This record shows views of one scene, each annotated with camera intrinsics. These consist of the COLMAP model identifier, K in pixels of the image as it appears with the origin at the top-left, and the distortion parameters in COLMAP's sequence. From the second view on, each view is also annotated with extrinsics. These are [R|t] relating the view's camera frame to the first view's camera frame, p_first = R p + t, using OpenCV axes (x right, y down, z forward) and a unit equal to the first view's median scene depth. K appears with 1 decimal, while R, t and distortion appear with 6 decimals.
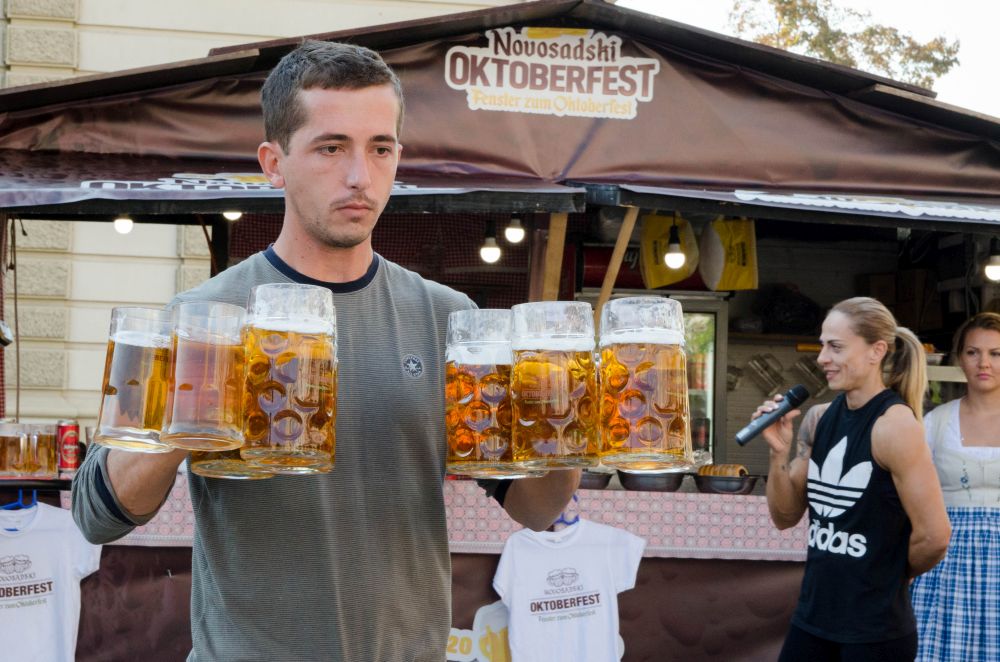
lens RADIAL K [[2490.3, 0, 421.1], [0, 2490.3, 325.6], [0, 0, 1]] dist [0.202004, 0.000000]
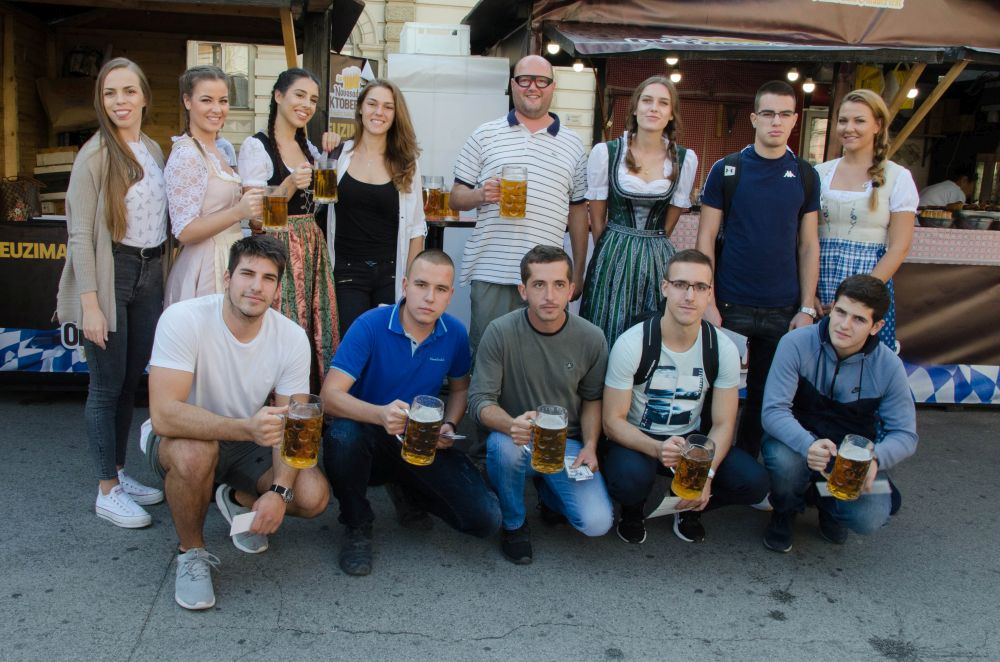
lens RADIAL K [[902.9, 0, 465.8], [0, 902.9, 316.5], [0, 0, 1]] dist [-0.097888, 0.070010]
pose [[0.999423, 0.014861, -0.030529, -0.195116], [-0.007596, 0.974196, 0.225577, -0.010609], [0.033094, -0.225215, 0.973747, 0.352797]]
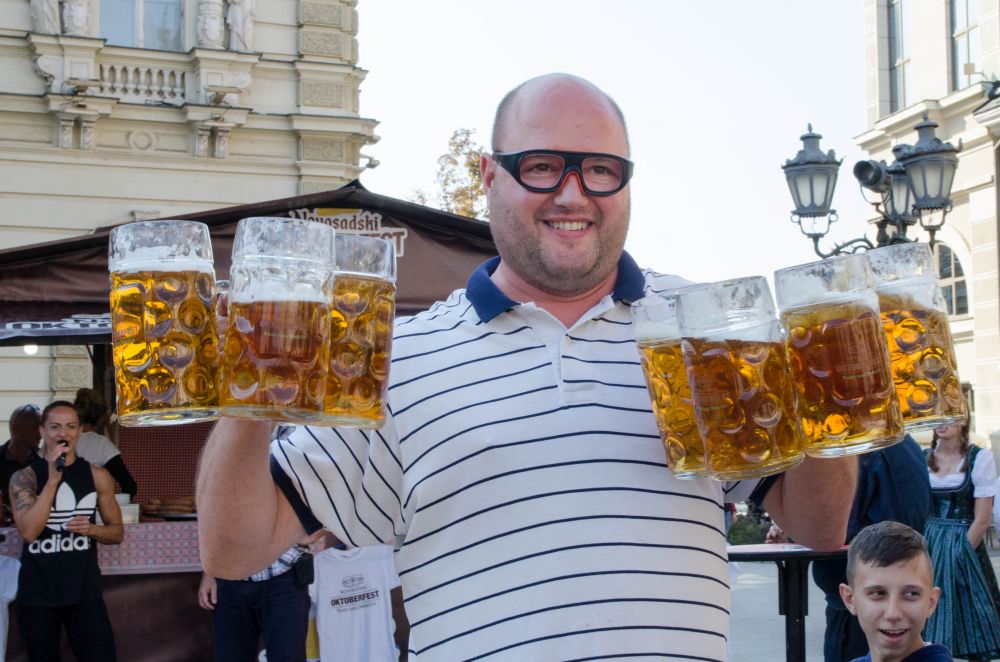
lens RADIAL K [[1738.9, 0, 573.7], [0, 1738.9, 310.5], [0, 0, 1]] dist [0.086105, 0.000000]
pose [[0.980032, -0.026249, 0.197101, -0.013871], [0.034891, 0.998570, -0.040499, -0.011811], [-0.195756, 0.046567, 0.979546, -0.039601]]
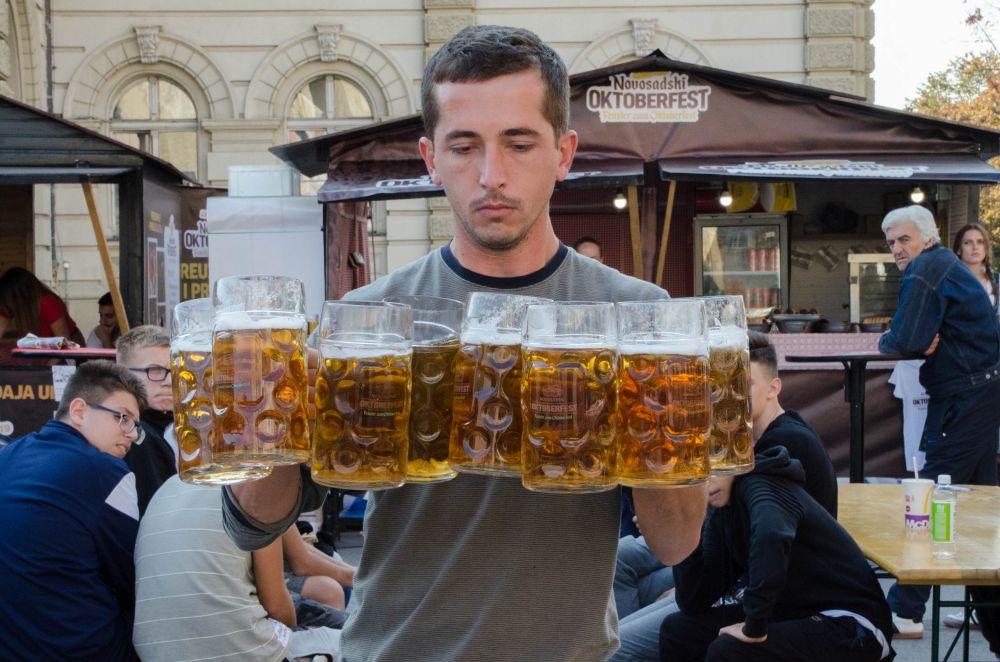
lens RADIAL K [[2056.9, 0, 491.9], [0, 2056.9, 363.6], [0, 0, 1]] dist [0.120815, 0.000000]
pose [[0.985484, -0.038544, -0.165337, 0.176943], [0.051344, 0.995946, 0.073857, -0.028272], [0.161820, -0.081274, 0.983468, -0.457459]]
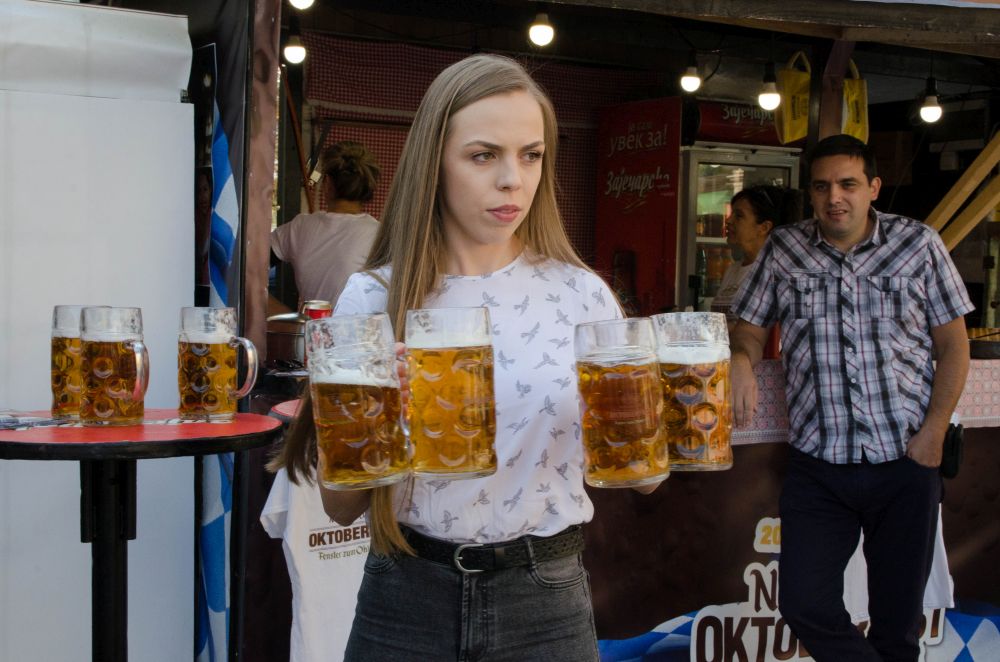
lens RADIAL K [[1372.9, 0, 507.3], [0, 1372.9, 346.7], [0, 0, 1]] dist [0.077528, 0.000000]
pose [[0.917182, -0.034431, 0.396978, -0.265789], [-0.017581, 0.991793, 0.126639, -0.002043], [-0.398081, -0.123130, 0.909049, 0.580904]]
